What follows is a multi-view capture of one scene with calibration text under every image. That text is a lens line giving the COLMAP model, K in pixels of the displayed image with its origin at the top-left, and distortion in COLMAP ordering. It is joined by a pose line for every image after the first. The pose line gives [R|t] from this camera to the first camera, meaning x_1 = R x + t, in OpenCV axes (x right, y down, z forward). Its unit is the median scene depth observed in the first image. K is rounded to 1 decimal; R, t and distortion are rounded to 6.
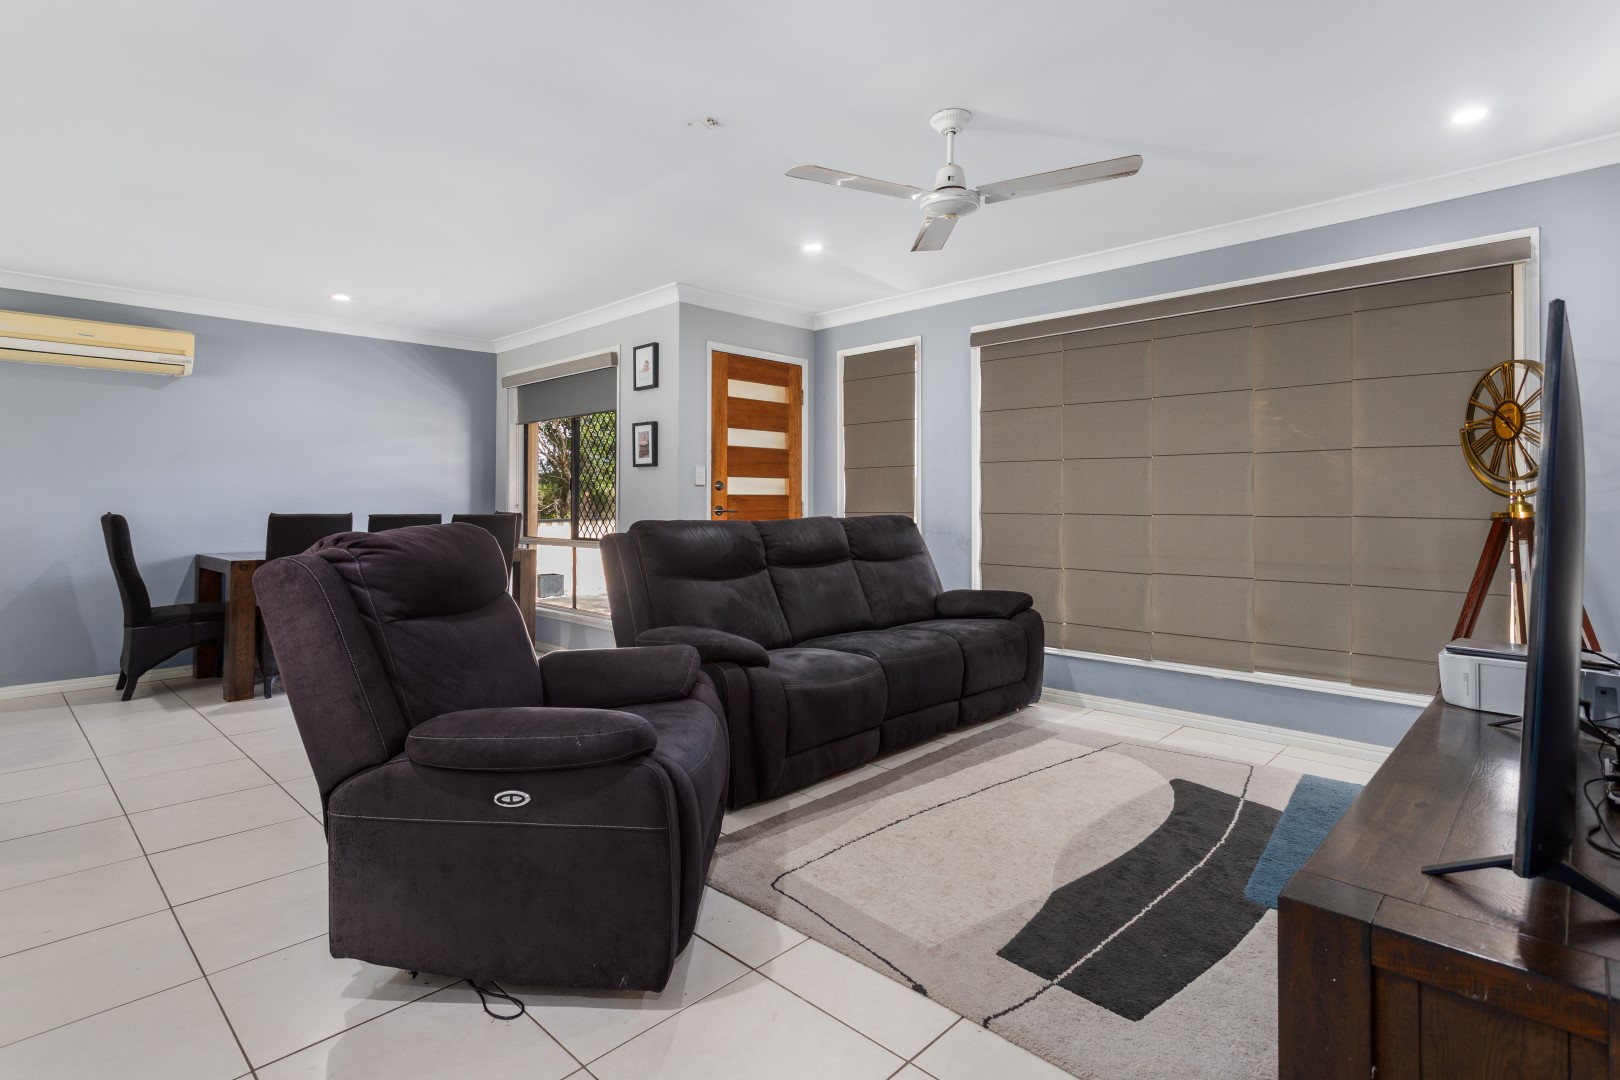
lens RADIAL K [[805.6, 0, 793.1], [0, 805.6, 486.9], [0, 0, 1]] dist [-0.002968, 0.000606]
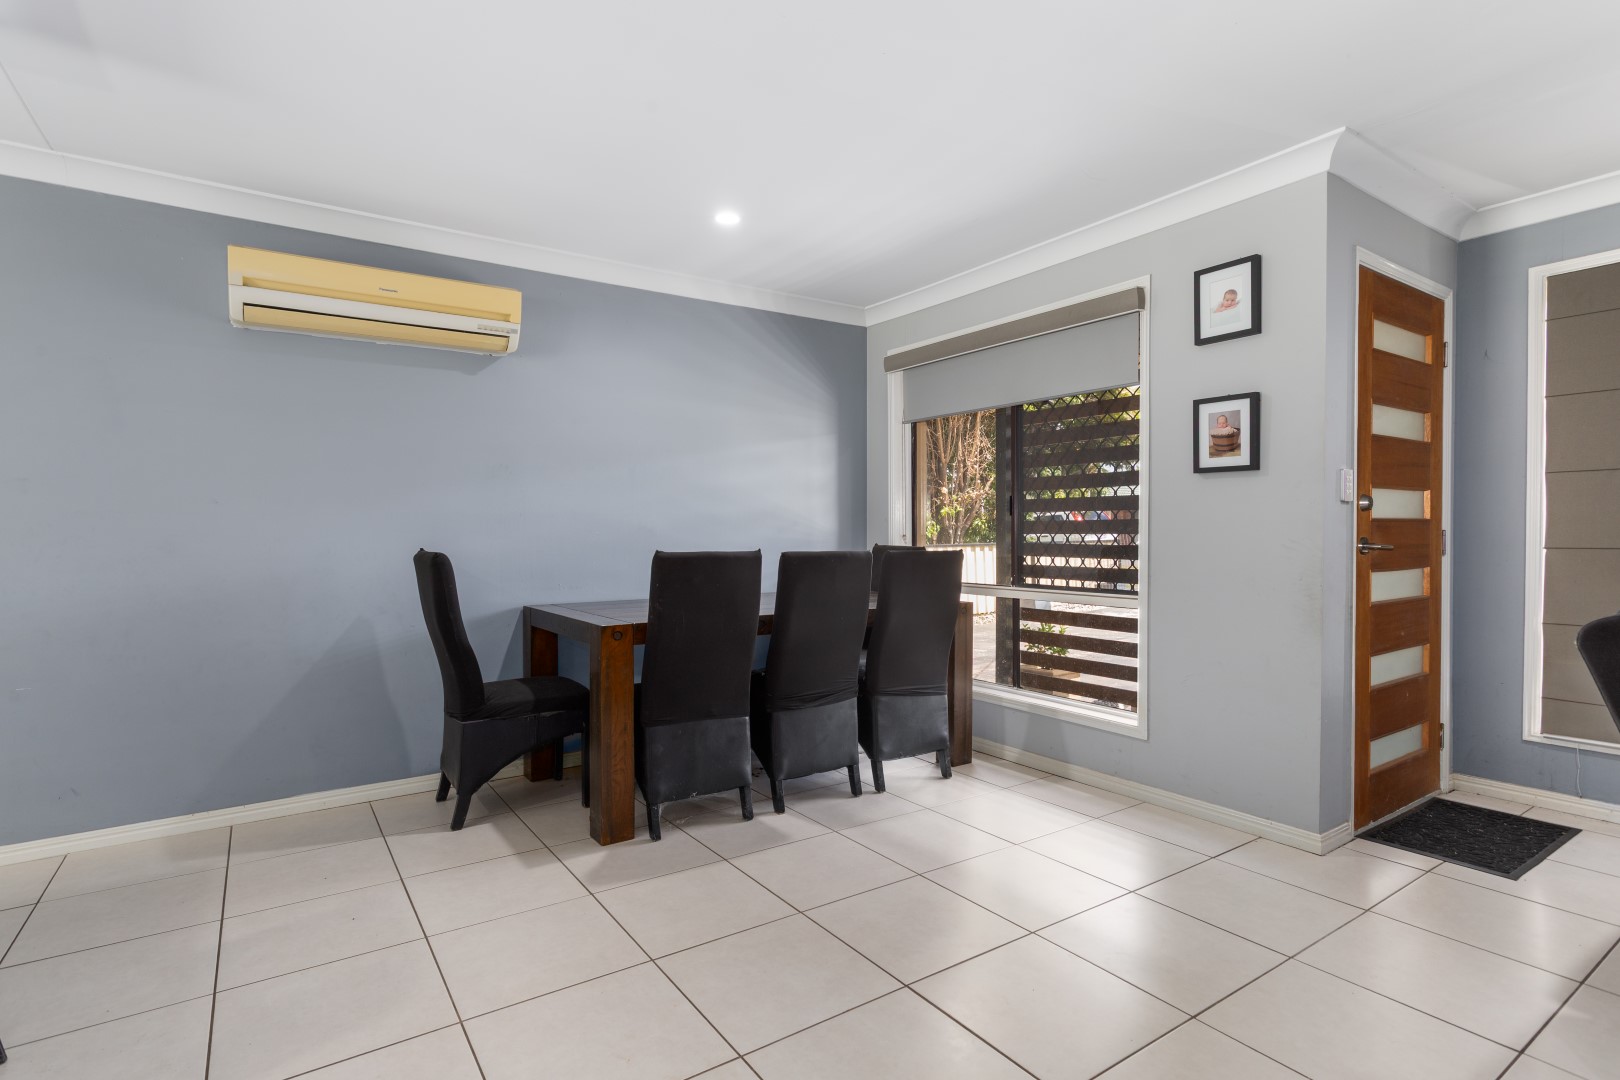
lens RADIAL K [[805.6, 0, 812.2], [0, 805.6, 539.4], [0, 0, 1]] dist [-0.002968, 0.000606]
pose [[0.981464, 0.000137, -0.191646, -0.364834], [0.005399, 0.999583, 0.028365, 0.005975], [0.191570, -0.028874, 0.981054, 0.360906]]
